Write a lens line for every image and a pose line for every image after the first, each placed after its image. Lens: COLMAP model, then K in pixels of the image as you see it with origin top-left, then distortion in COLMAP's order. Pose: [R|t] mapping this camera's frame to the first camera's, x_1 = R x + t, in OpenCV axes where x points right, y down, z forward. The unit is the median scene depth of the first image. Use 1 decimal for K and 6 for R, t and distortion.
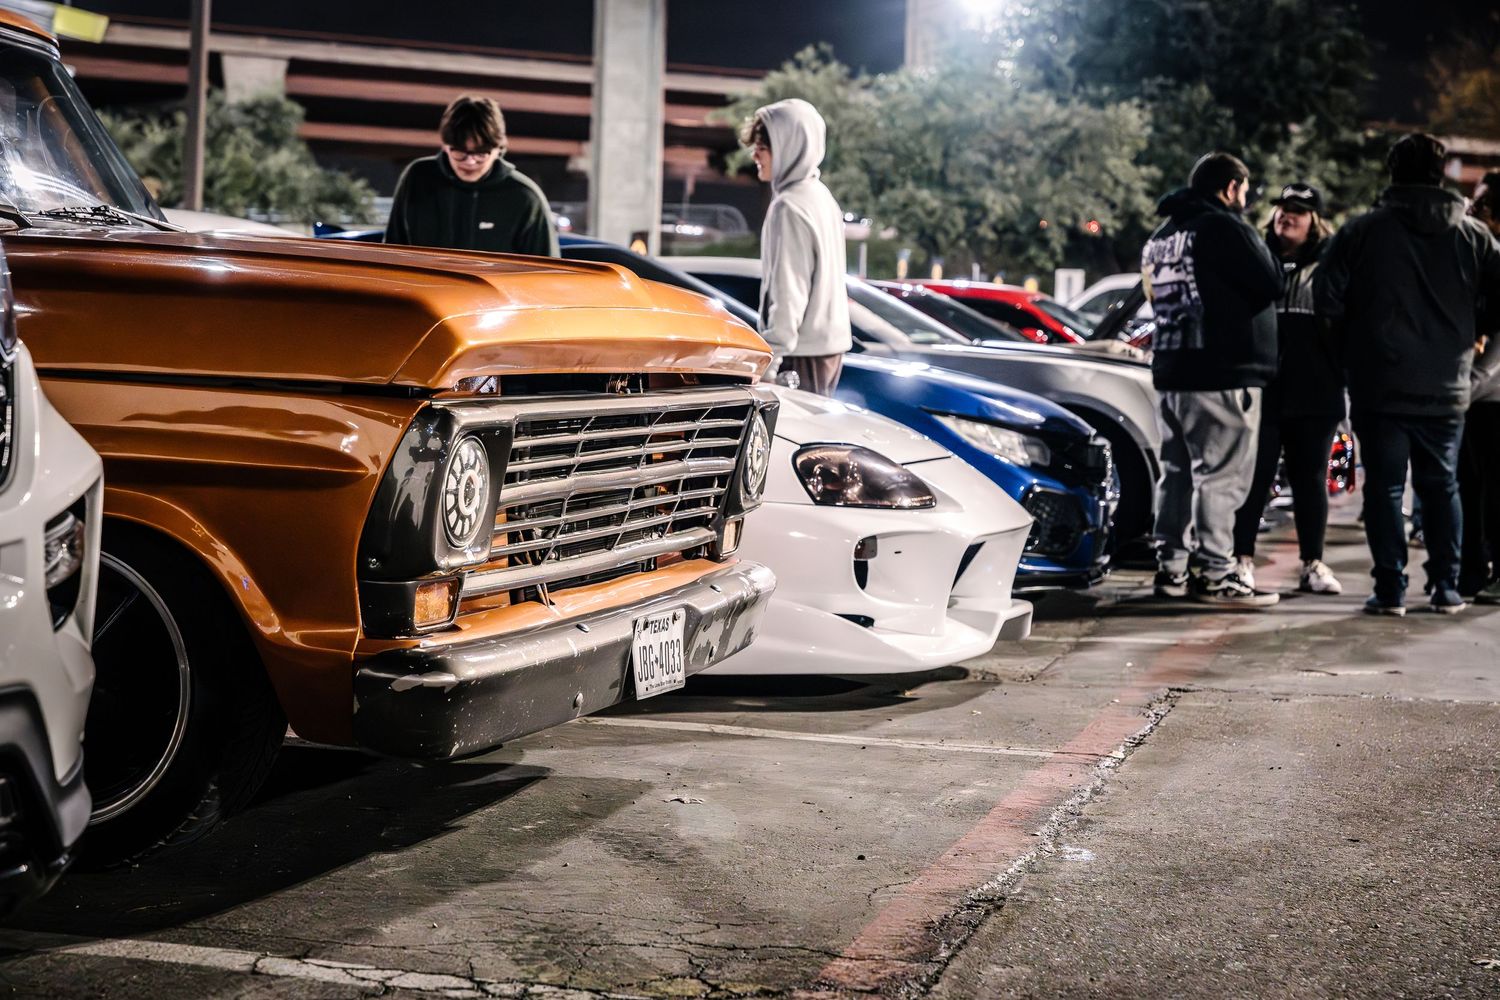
lens RADIAL K [[2813.7, 0, 752.0], [0, 2813.7, 495.2], [0, 0, 1]] dist [0.047842, 0.000000]
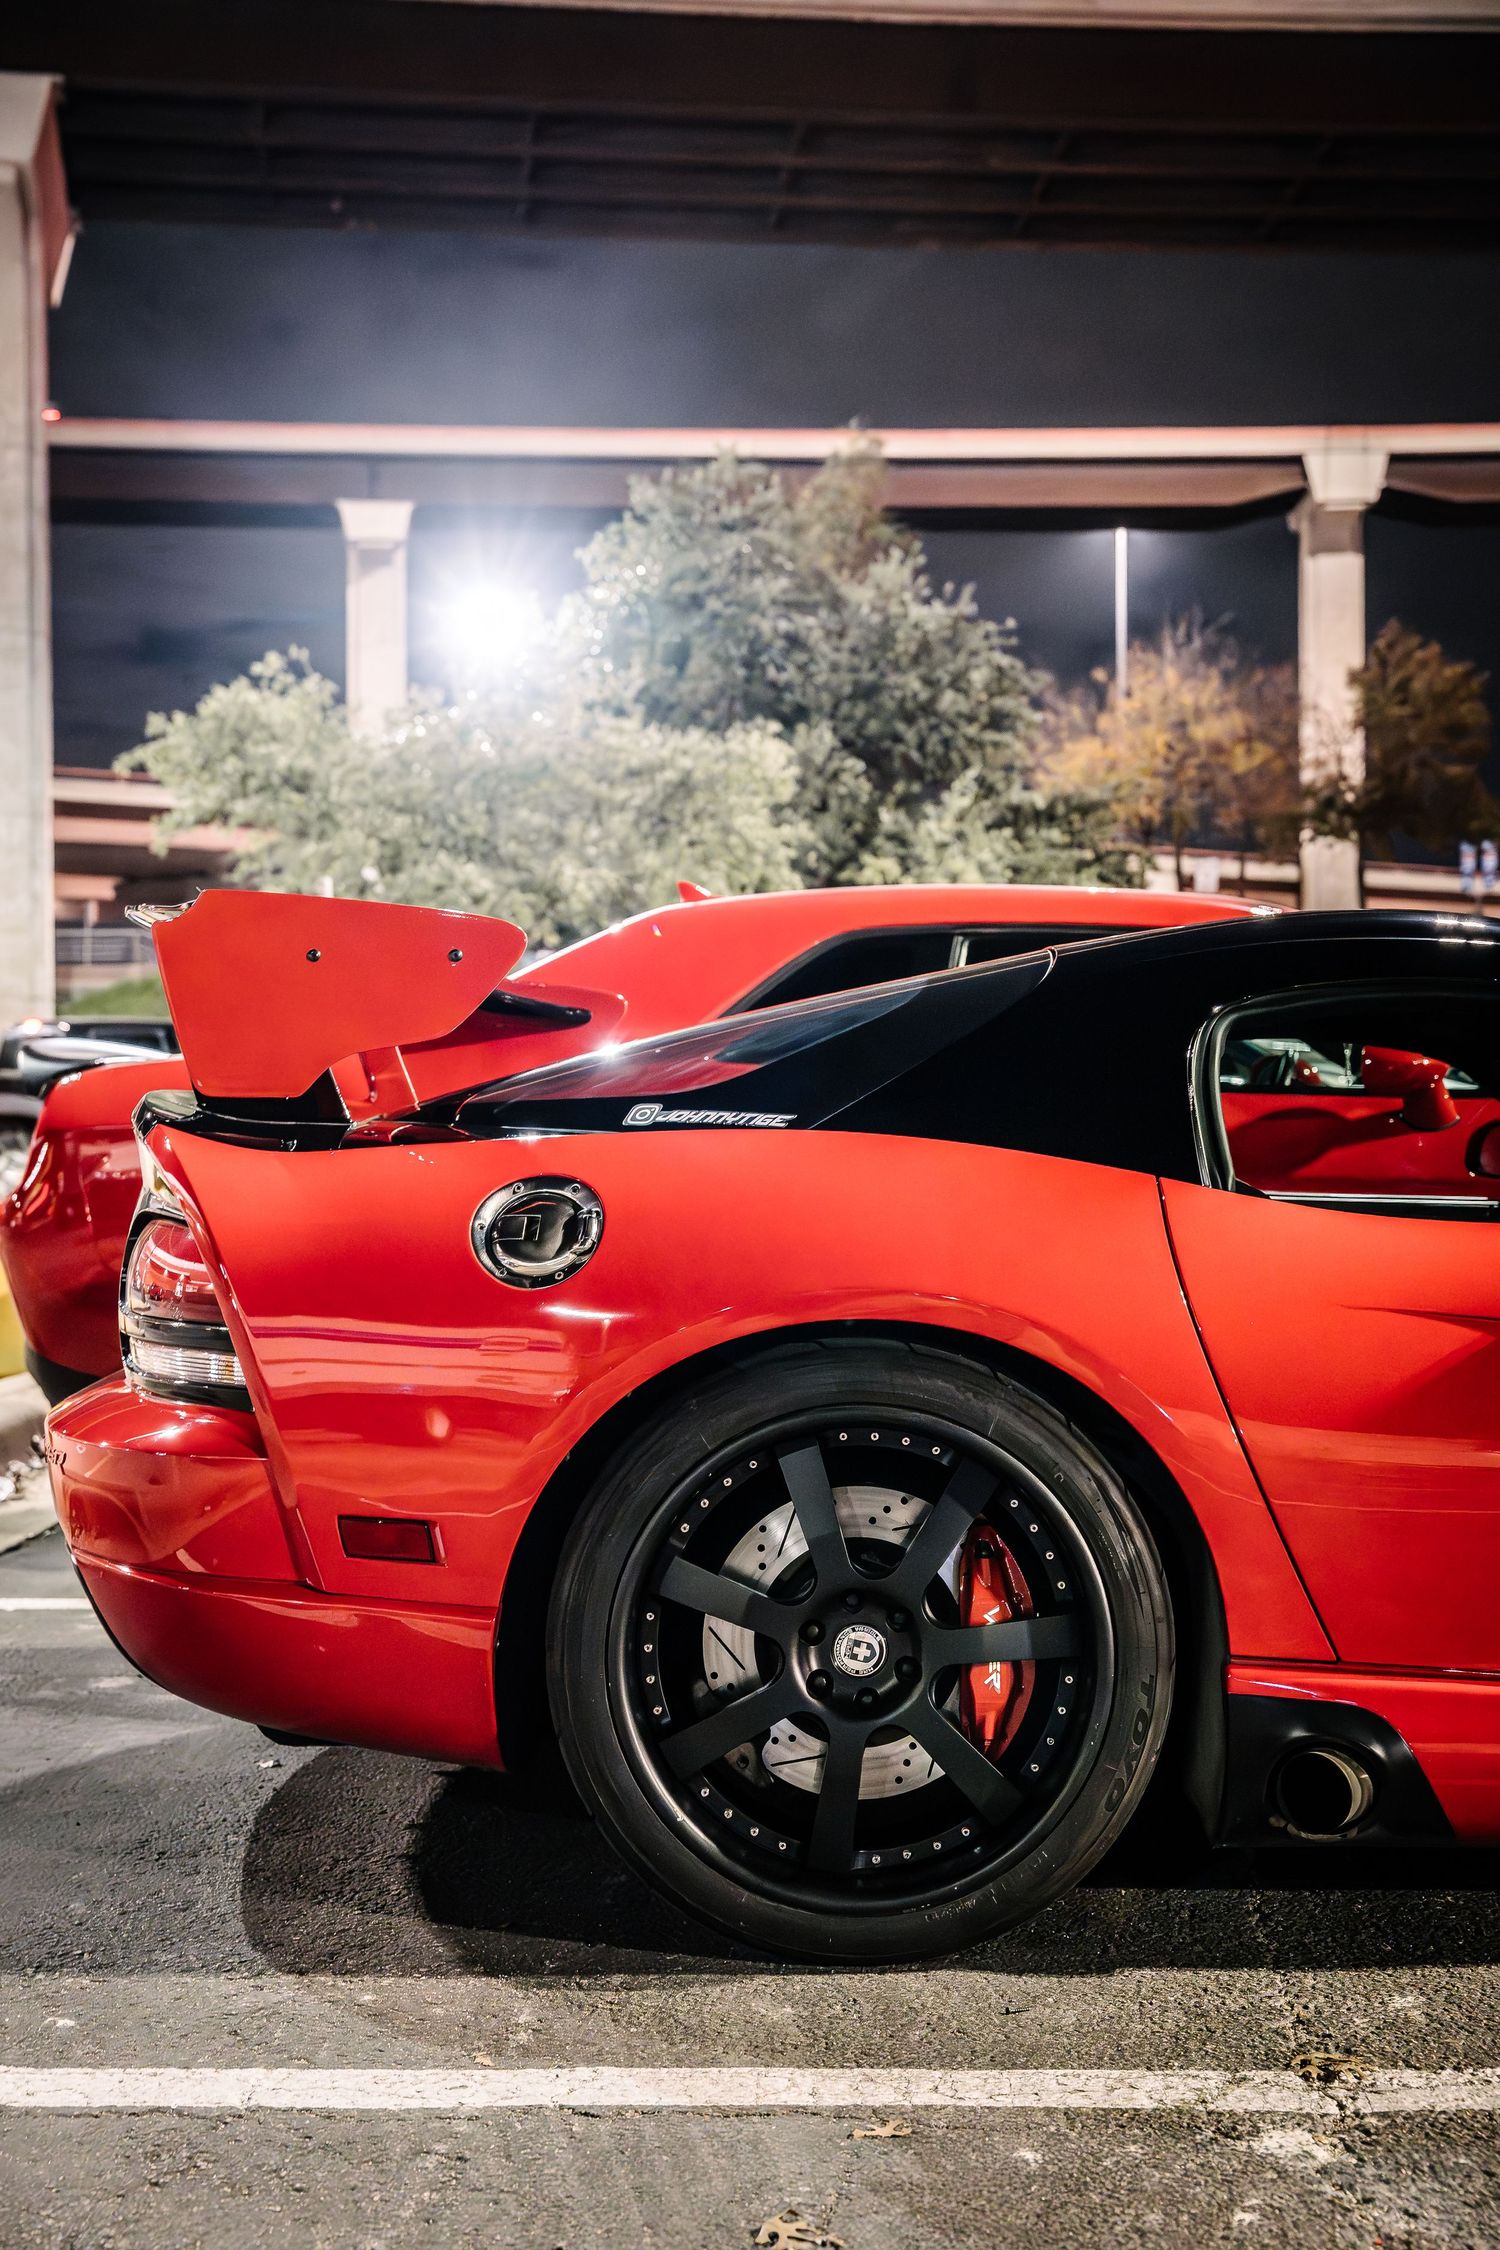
lens RADIAL K [[3013.4, 0, 750.6], [0, 3013.4, 1136.2], [0, 0, 1]] dist [-0.022560, 0.000000]
pose [[0.981129, -0.040971, 0.188963, -0.007276], [0.048965, 0.998084, -0.037828, -0.016615], [-0.187051, 0.046367, 0.981255, 0.304138]]
